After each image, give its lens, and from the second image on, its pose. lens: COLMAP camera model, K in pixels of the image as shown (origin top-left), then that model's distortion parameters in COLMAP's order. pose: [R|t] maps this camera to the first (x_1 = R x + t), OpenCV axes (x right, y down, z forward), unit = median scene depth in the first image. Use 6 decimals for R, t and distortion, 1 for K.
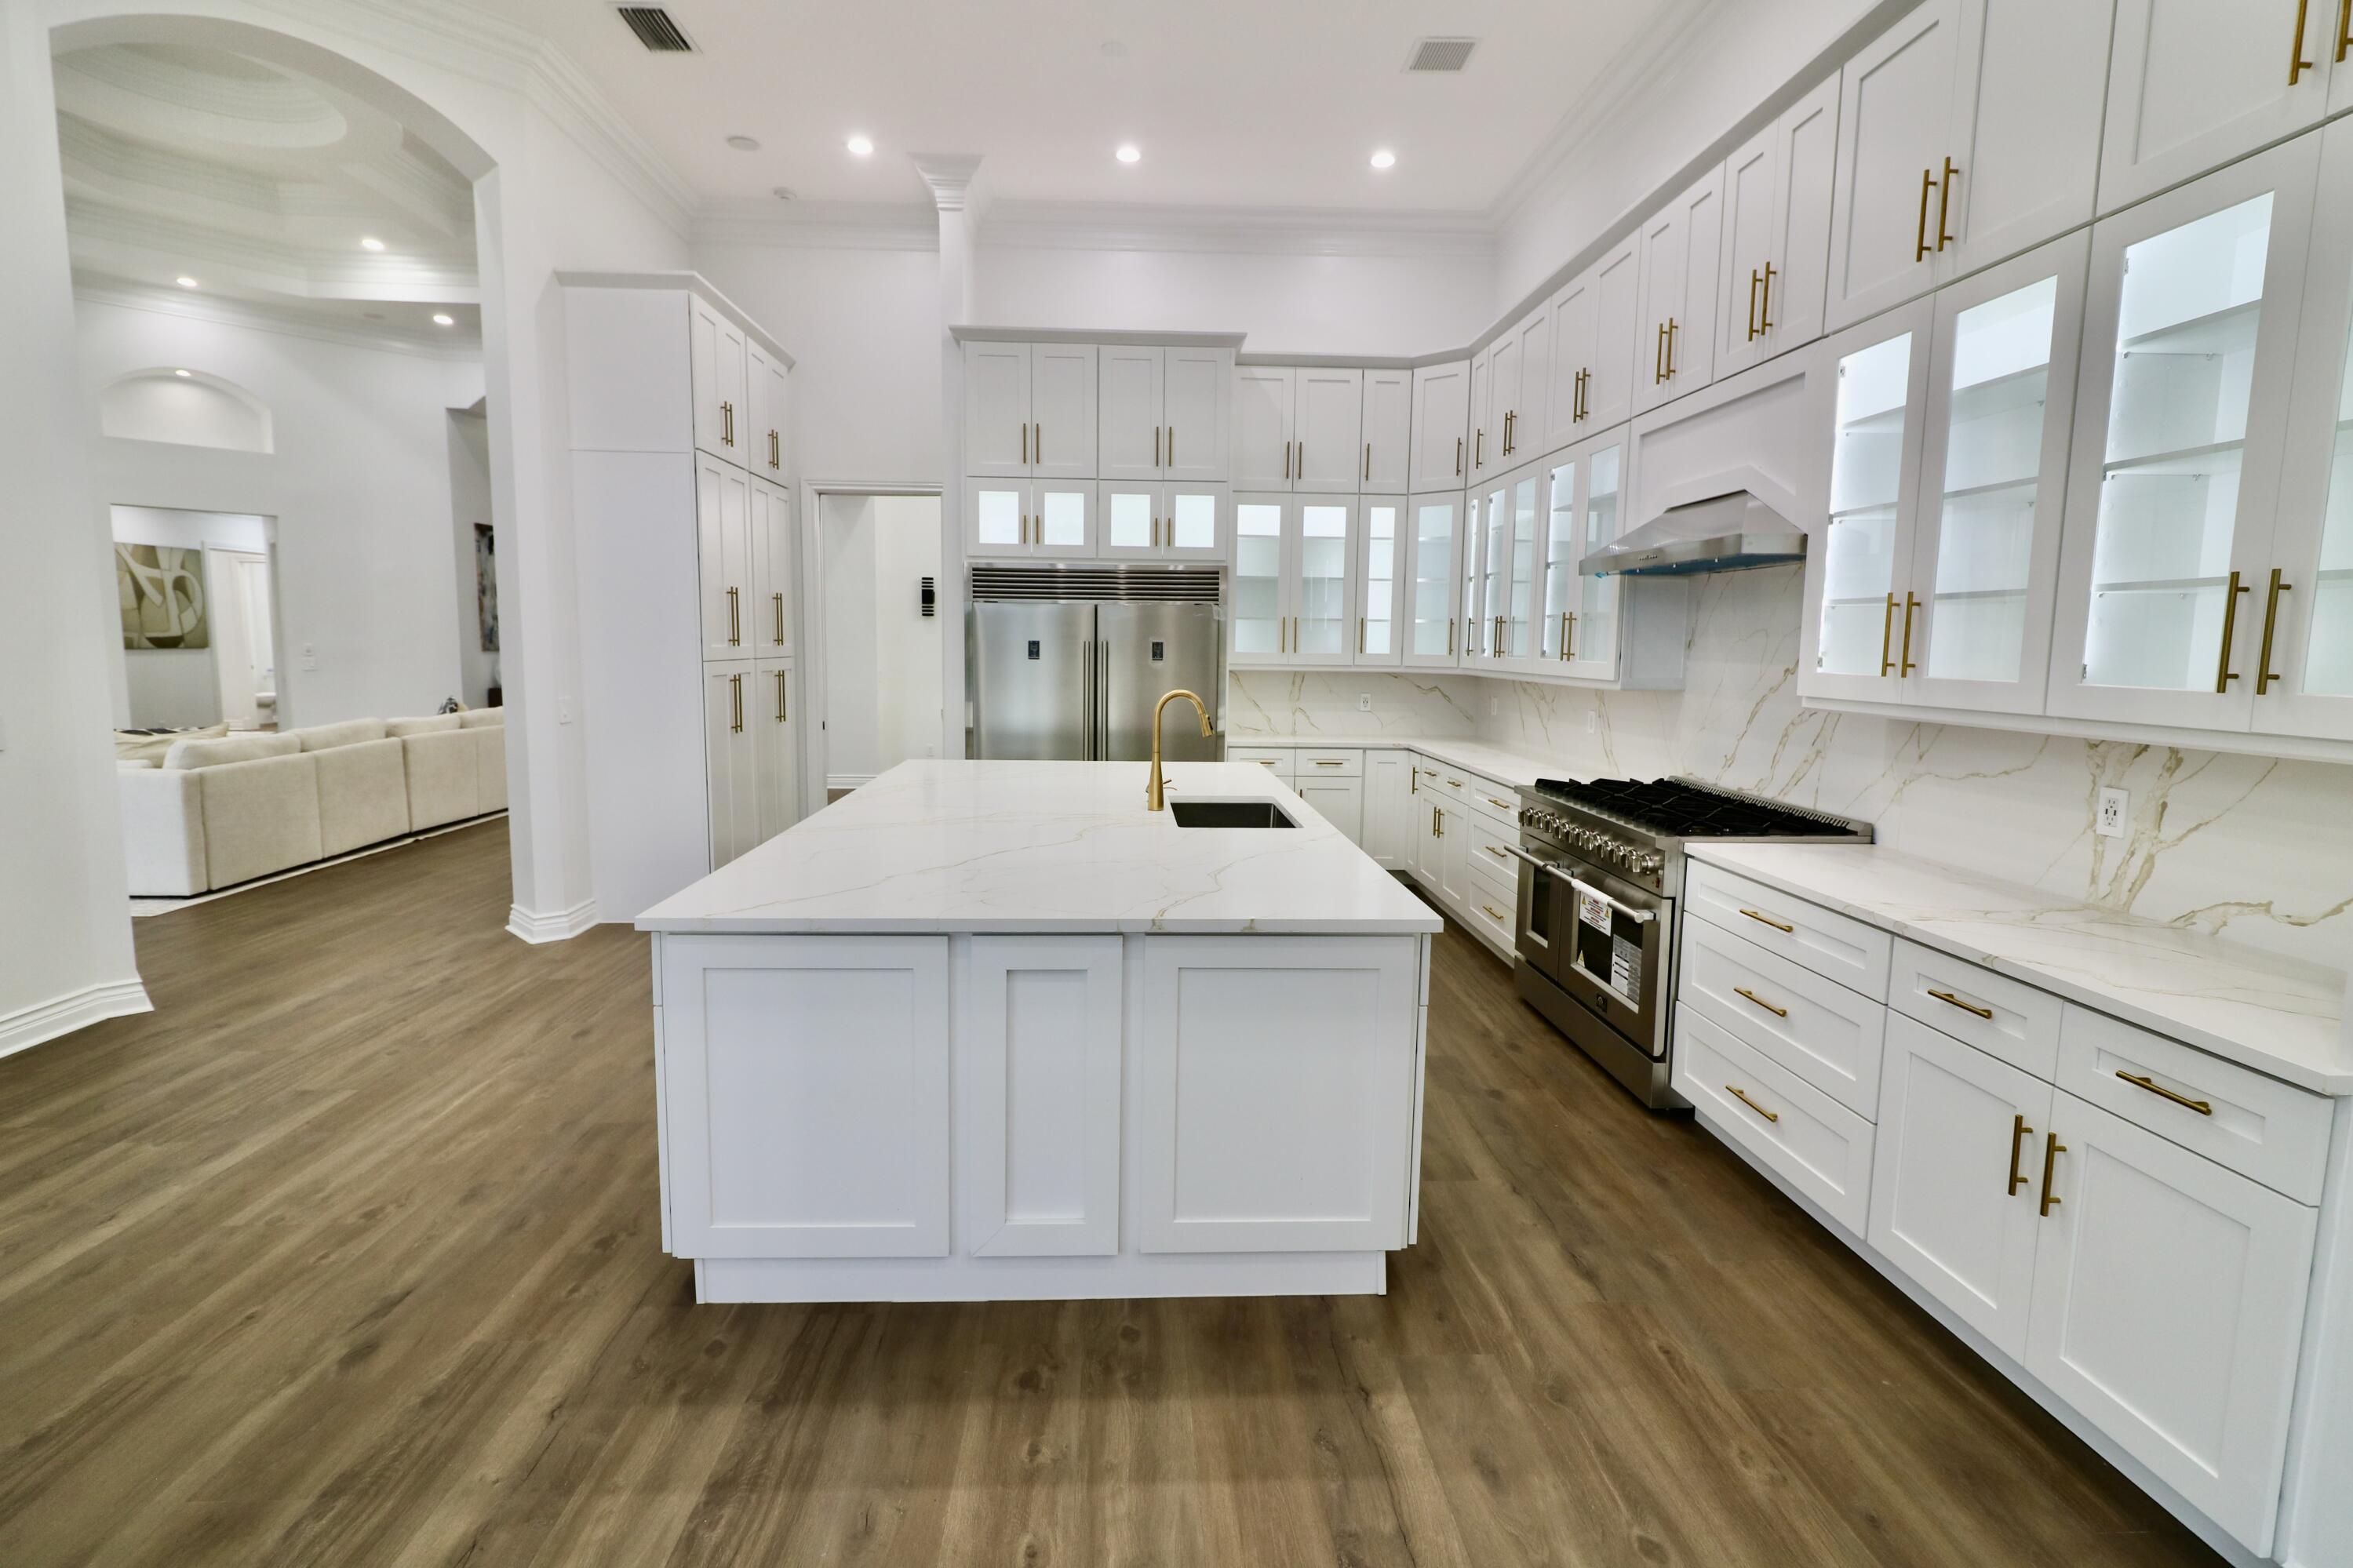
lens RADIAL K [[1128.8, 0, 1179.3], [0, 1128.8, 773.6], [0, 0, 1]] dist [-0.000887, -0.000317]
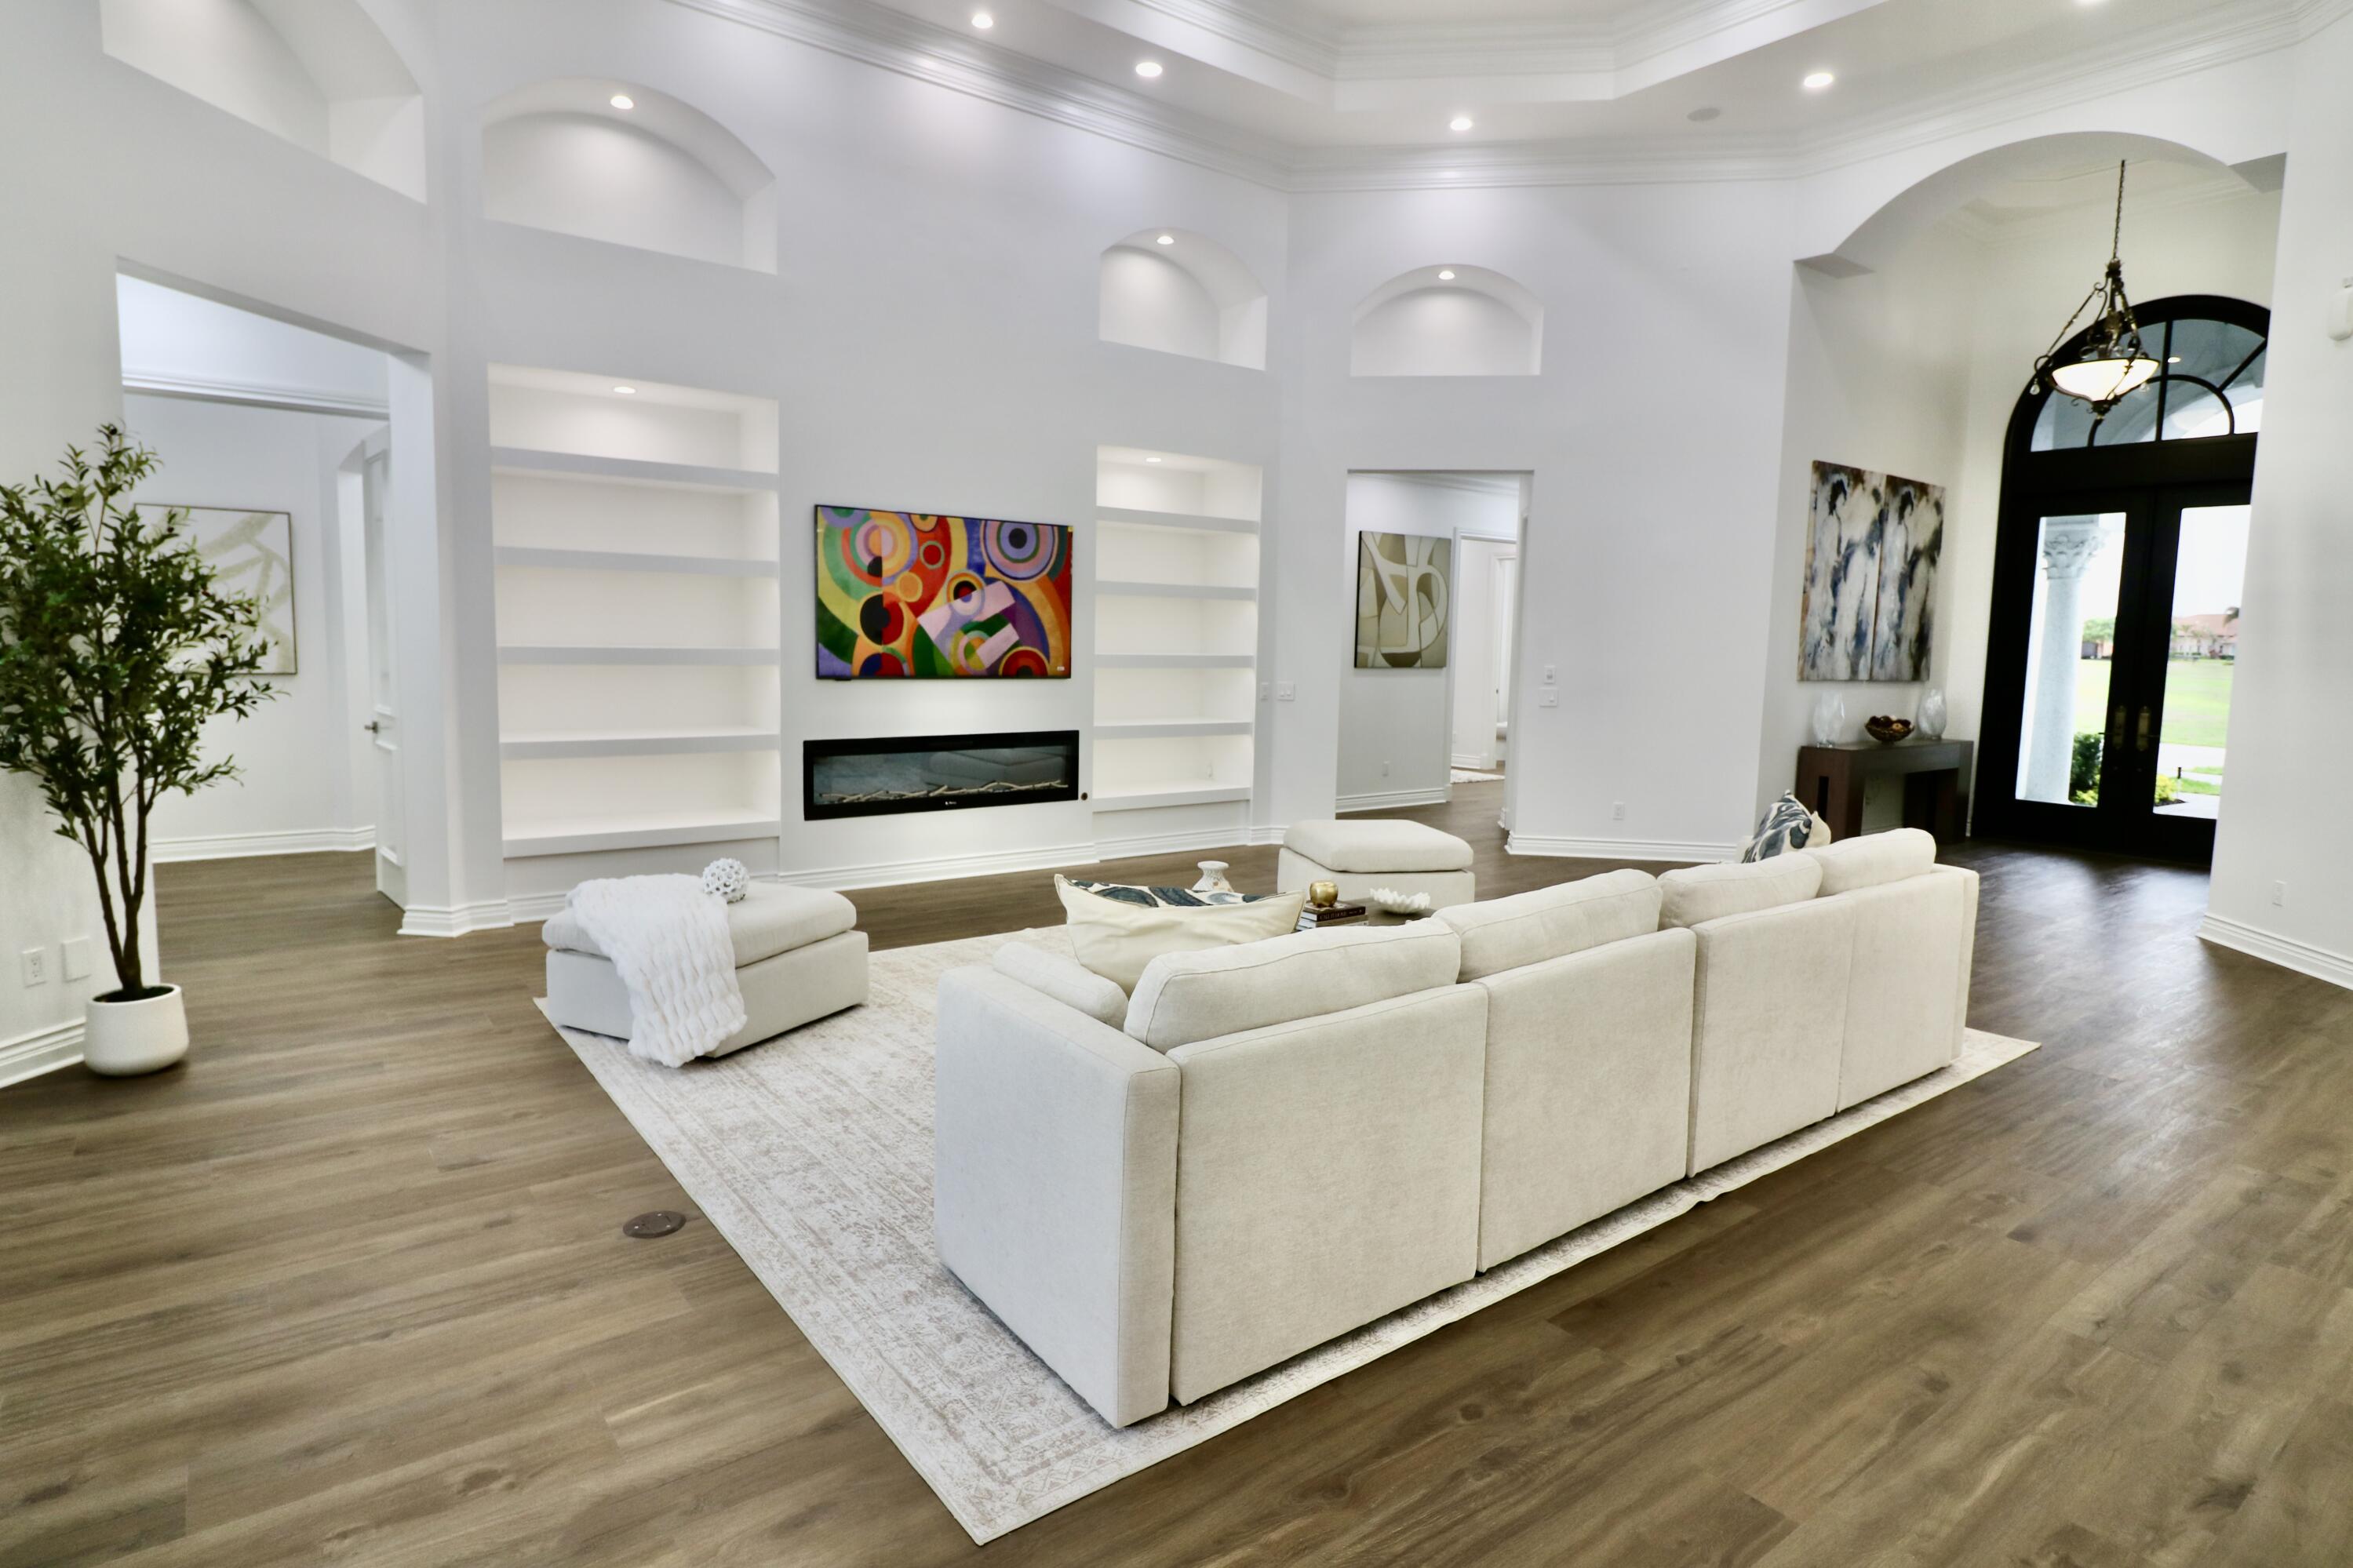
lens RADIAL K [[1271.6, 0, 1172.8], [0, 1271.6, 778.0], [0, 0, 1]] dist [-0.001924, -0.000681]
pose [[0.577542, 0.088554, -0.811544, -0.517317], [-0.108105, 0.993641, 0.031491, -0.087106], [0.809172, 0.069545, 0.583442, 0.697953]]
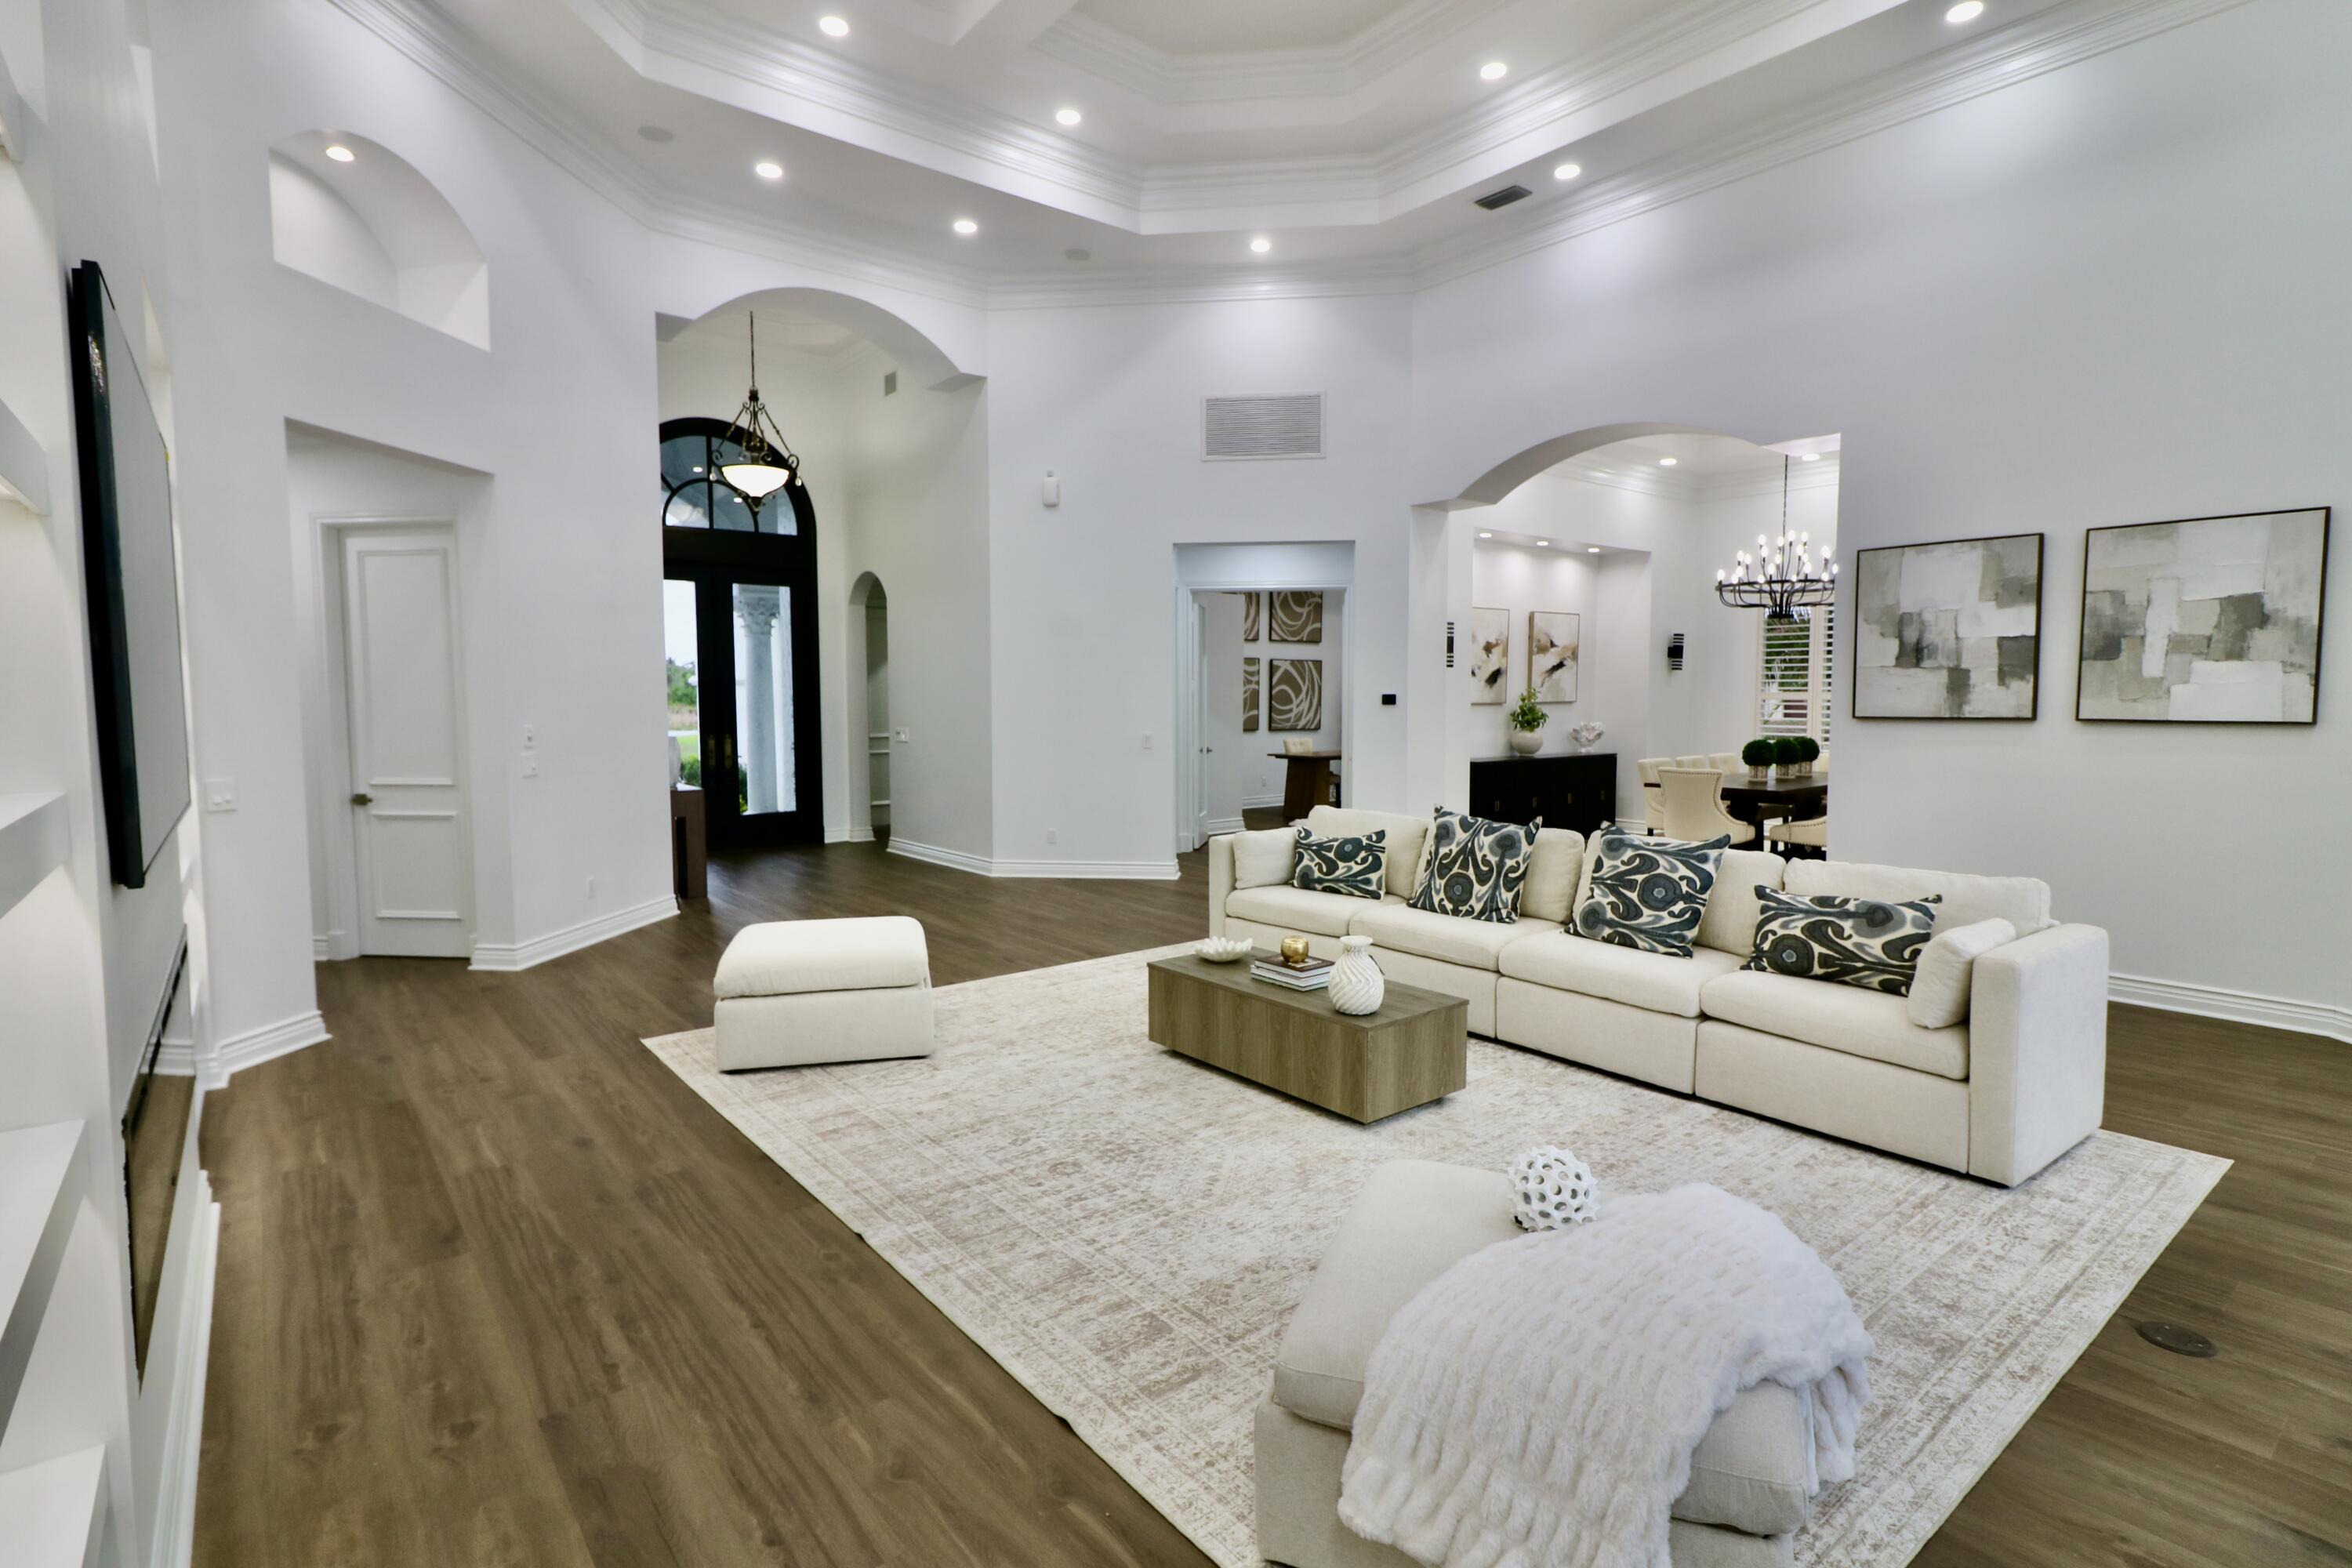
lens RADIAL K [[1128.5, 0, 1178.6], [0, 1128.5, 777.5], [0, 0, 1]] dist [-0.000887, -0.000317]
pose [[0.800360, -0.059157, 0.596594, -1.431676], [0.082322, 0.996538, -0.011624, -0.103091], [-0.593841, 0.058416, 0.802459, 0.709020]]
